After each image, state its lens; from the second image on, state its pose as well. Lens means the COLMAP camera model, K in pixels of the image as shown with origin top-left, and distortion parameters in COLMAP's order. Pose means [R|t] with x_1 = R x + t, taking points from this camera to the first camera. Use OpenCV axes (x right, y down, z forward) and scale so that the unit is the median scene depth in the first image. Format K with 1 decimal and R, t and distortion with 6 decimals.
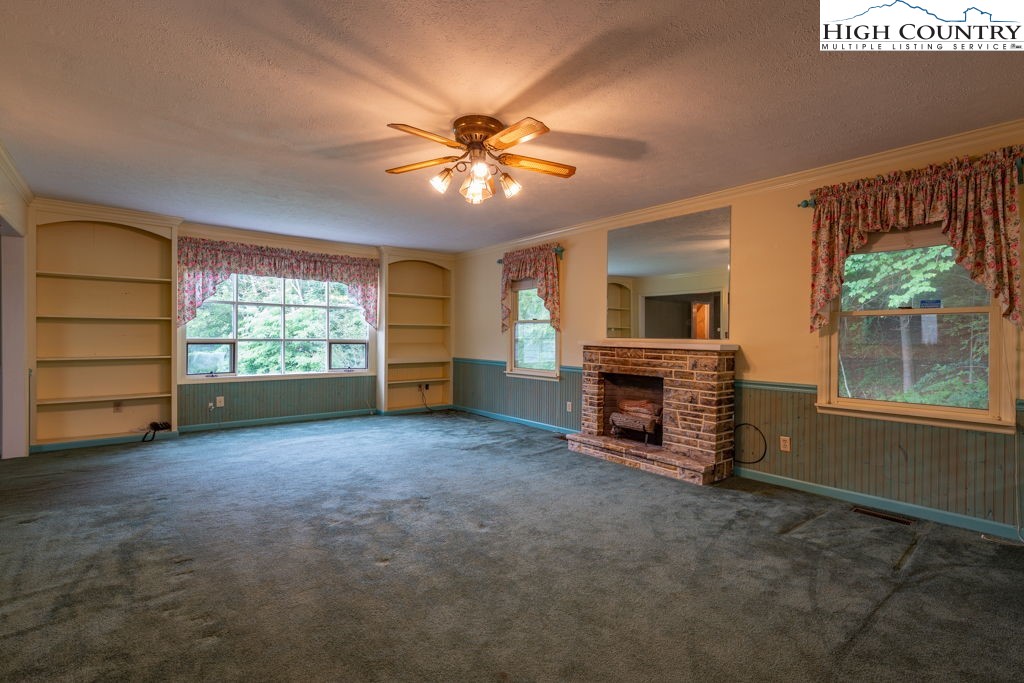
lens RADIAL K [[455.8, 0, 505.3], [0, 455.8, 339.4], [0, 0, 1]] dist [-0.001152, -0.000462]
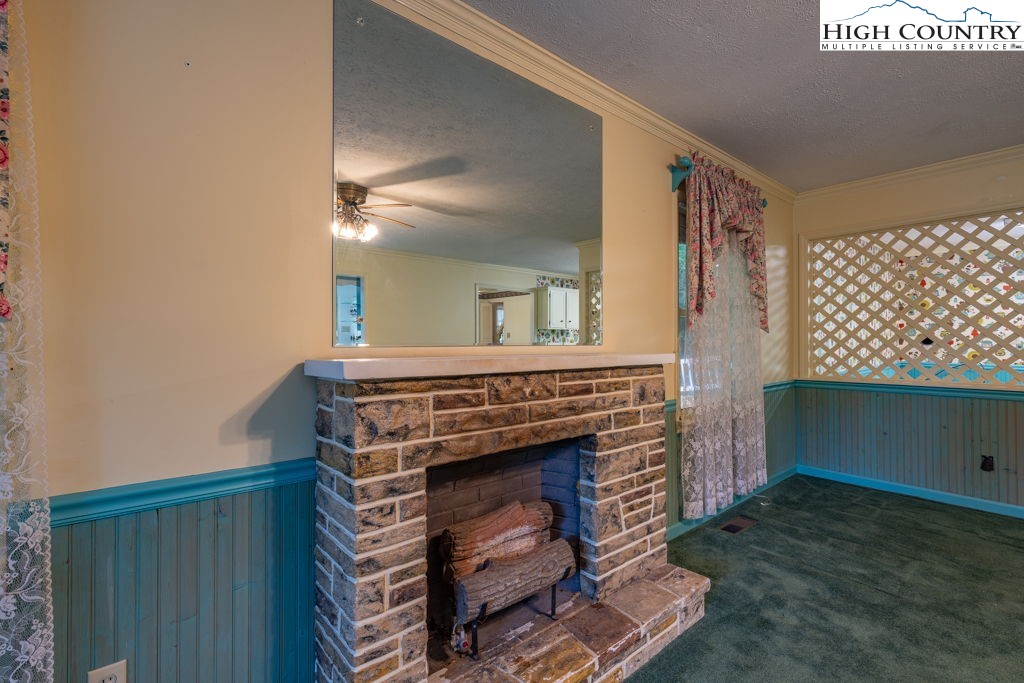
lens RADIAL K [[455.8, 0, 505.3], [0, 455.8, 339.4], [0, 0, 1]] dist [-0.001152, -0.000462]
pose [[-0.019697, -0.005904, 0.999789, -0.092406], [0.011748, 0.999912, 0.006137, -0.010961], [-0.999737, 0.011866, -0.019626, 1.116074]]
